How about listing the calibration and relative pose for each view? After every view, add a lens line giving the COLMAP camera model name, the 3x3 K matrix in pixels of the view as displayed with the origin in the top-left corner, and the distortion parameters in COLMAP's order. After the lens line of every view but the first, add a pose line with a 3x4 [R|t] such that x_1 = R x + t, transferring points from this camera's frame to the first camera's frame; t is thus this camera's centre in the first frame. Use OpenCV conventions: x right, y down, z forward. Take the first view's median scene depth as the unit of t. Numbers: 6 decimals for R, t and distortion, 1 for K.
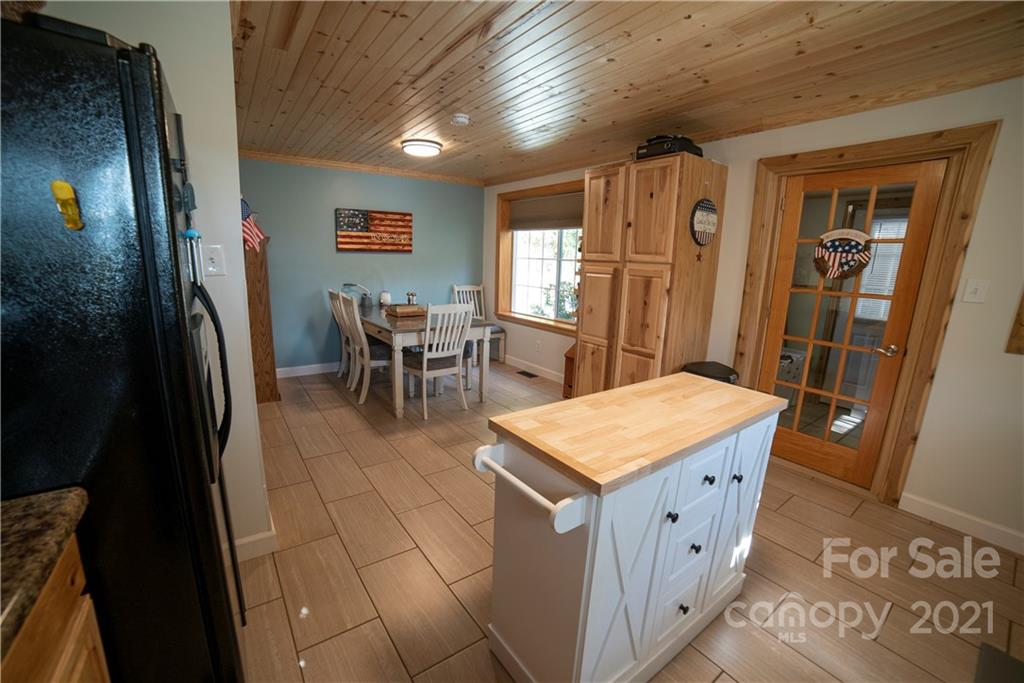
lens RADIAL K [[420.2, 0, 508.9], [0, 420.2, 349.1], [0, 0, 1]] dist [-0.101810, 0.031796]
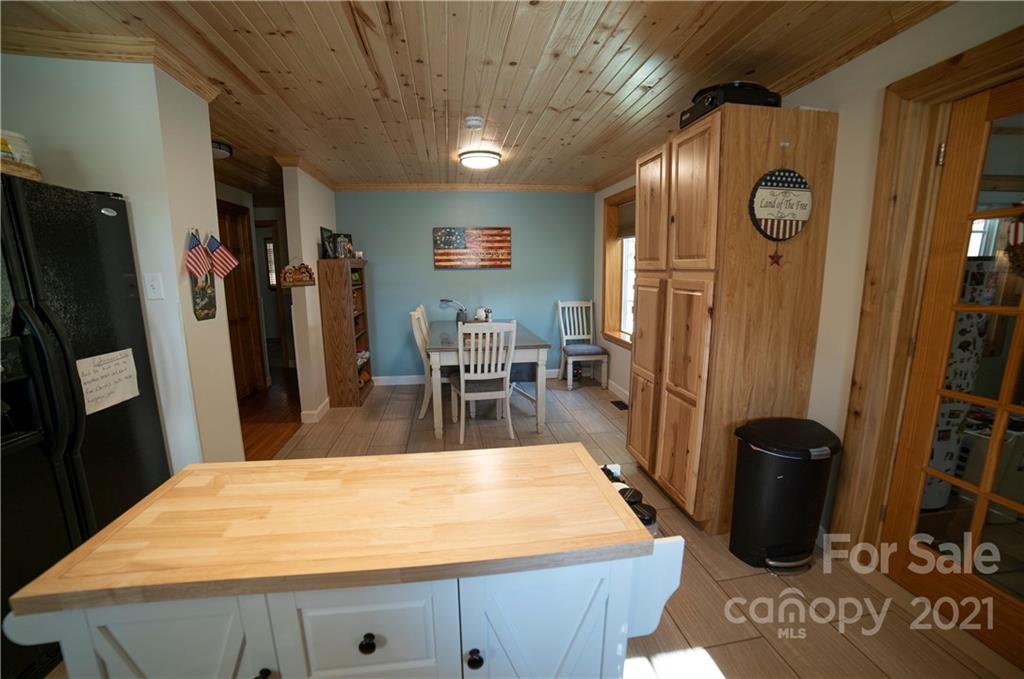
lens RADIAL K [[420.2, 0, 508.9], [0, 420.2, 347.1], [0, 0, 1]] dist [-0.101810, 0.031796]
pose [[0.884828, 0.044143, -0.463822, 0.361957], [-0.060793, 0.997929, -0.020999, -0.040926], [0.461935, 0.046778, 0.885679, 0.223194]]
